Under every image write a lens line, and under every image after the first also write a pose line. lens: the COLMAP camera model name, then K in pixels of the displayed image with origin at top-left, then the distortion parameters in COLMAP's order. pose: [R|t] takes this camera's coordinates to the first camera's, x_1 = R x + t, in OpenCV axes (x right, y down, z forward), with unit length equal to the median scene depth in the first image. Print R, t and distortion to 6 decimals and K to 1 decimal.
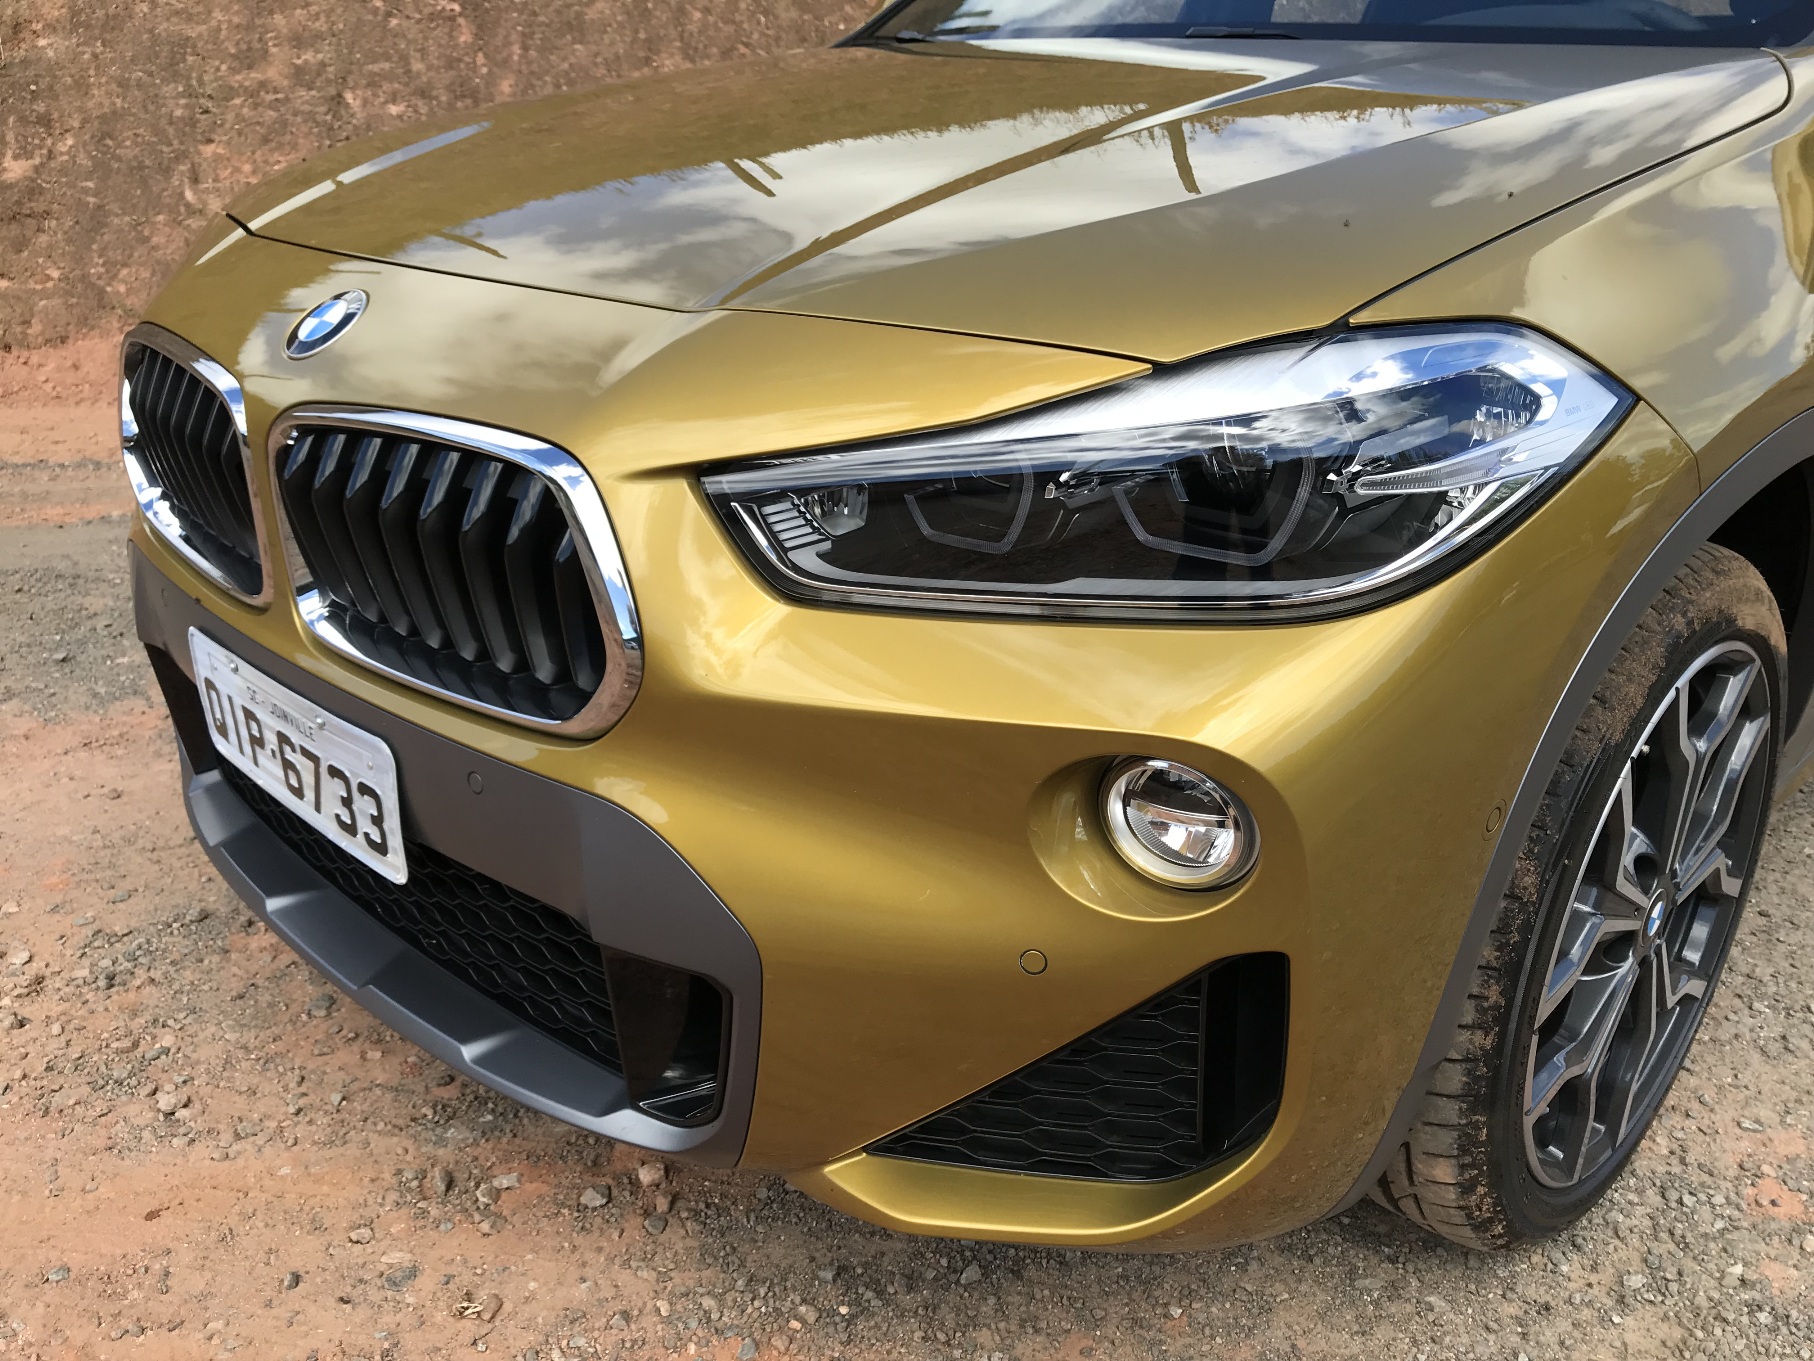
lens RADIAL K [[1483.7, 0, 911.2], [0, 1483.7, 677.6], [0, 0, 1]] dist [0.024249, -0.008121]
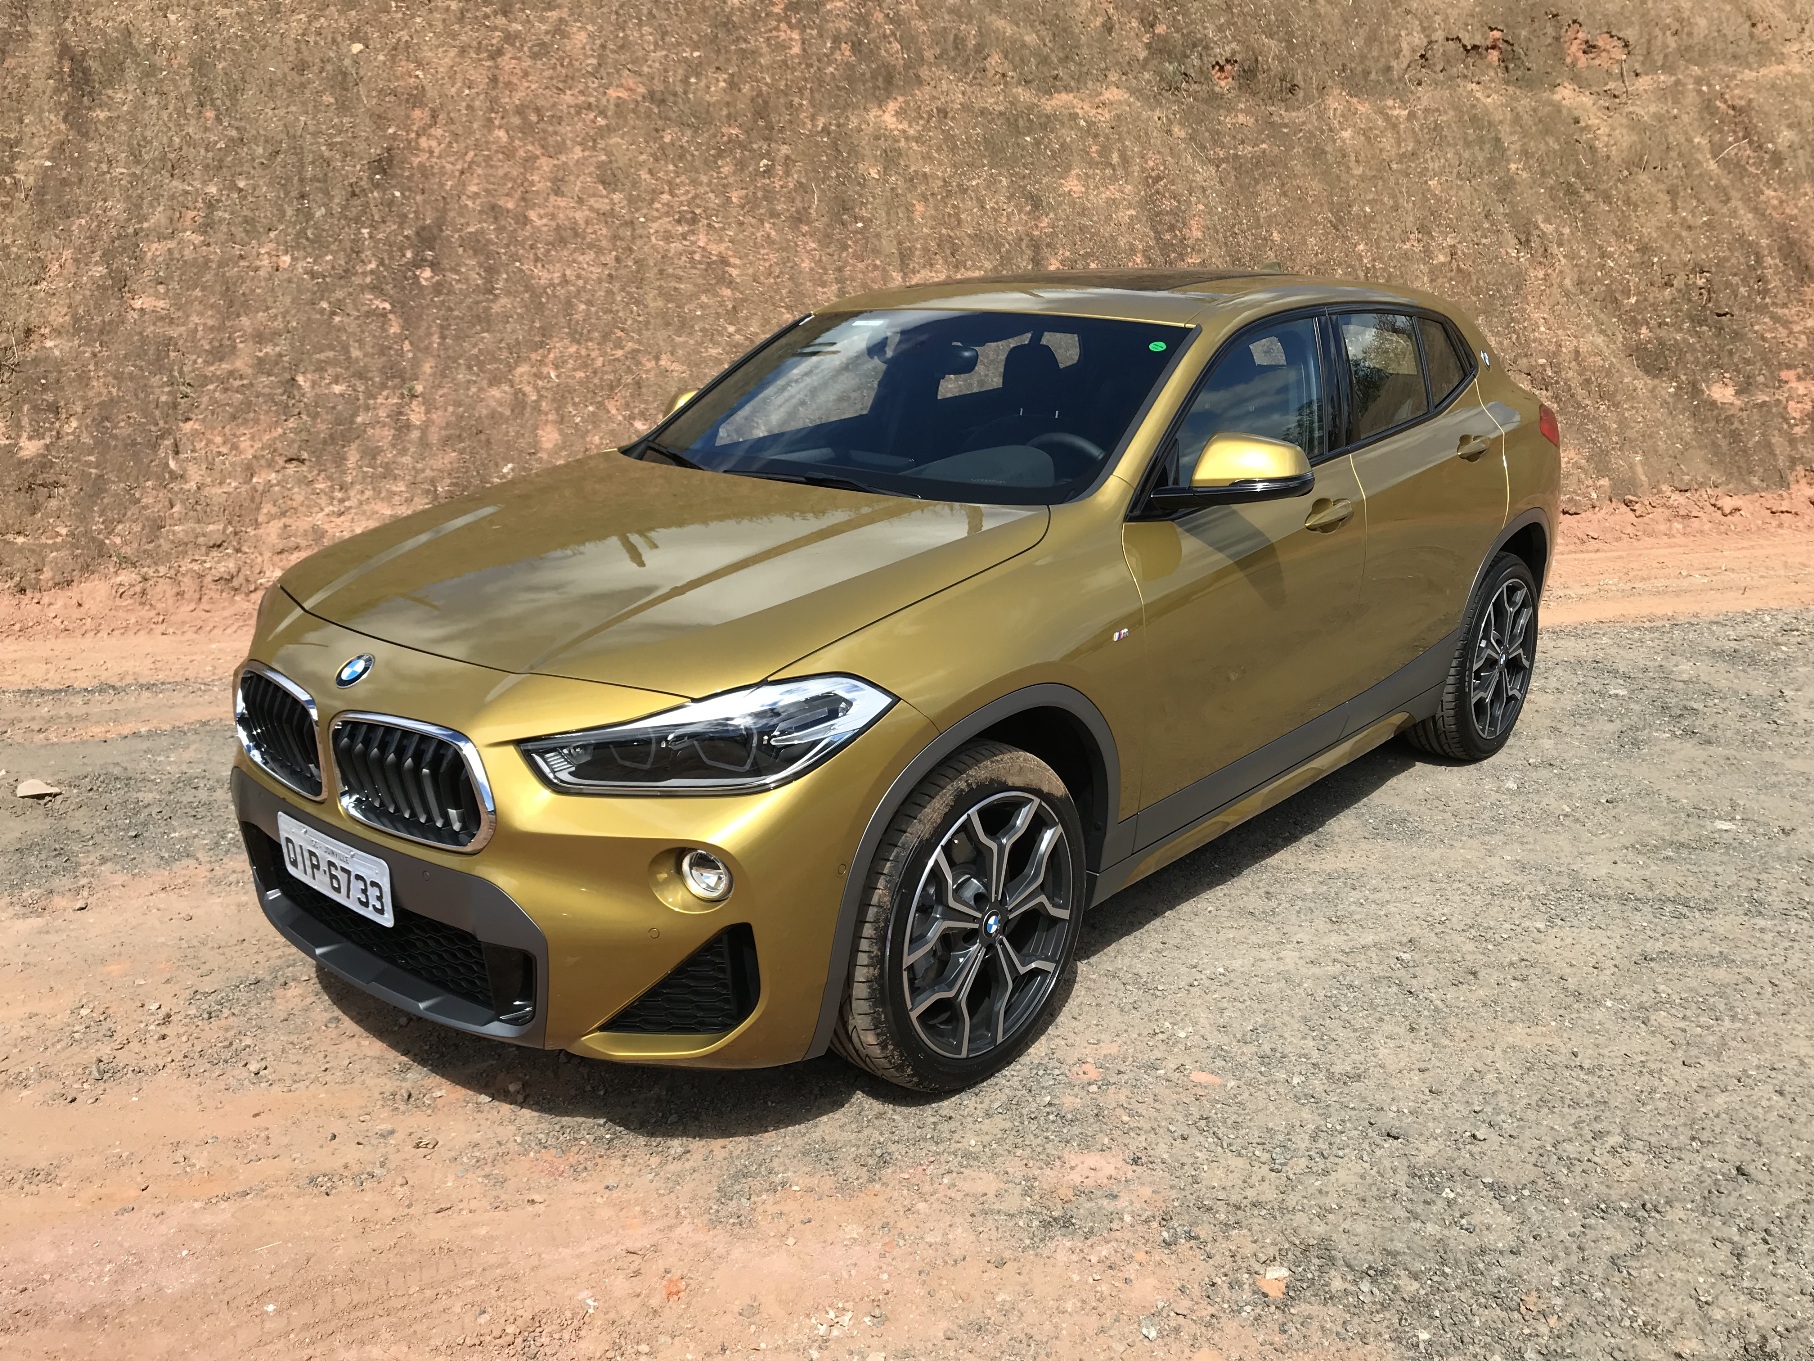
lens RADIAL K [[1483.7, 0, 902.2], [0, 1483.7, 678.9], [0, 0, 1]] dist [0.024249, -0.008121]
pose [[0.998390, -0.033159, 0.046025, 0.222335], [0.037660, 0.994210, -0.100642, 0.017603], [-0.042421, 0.102213, 0.993858, -0.866718]]
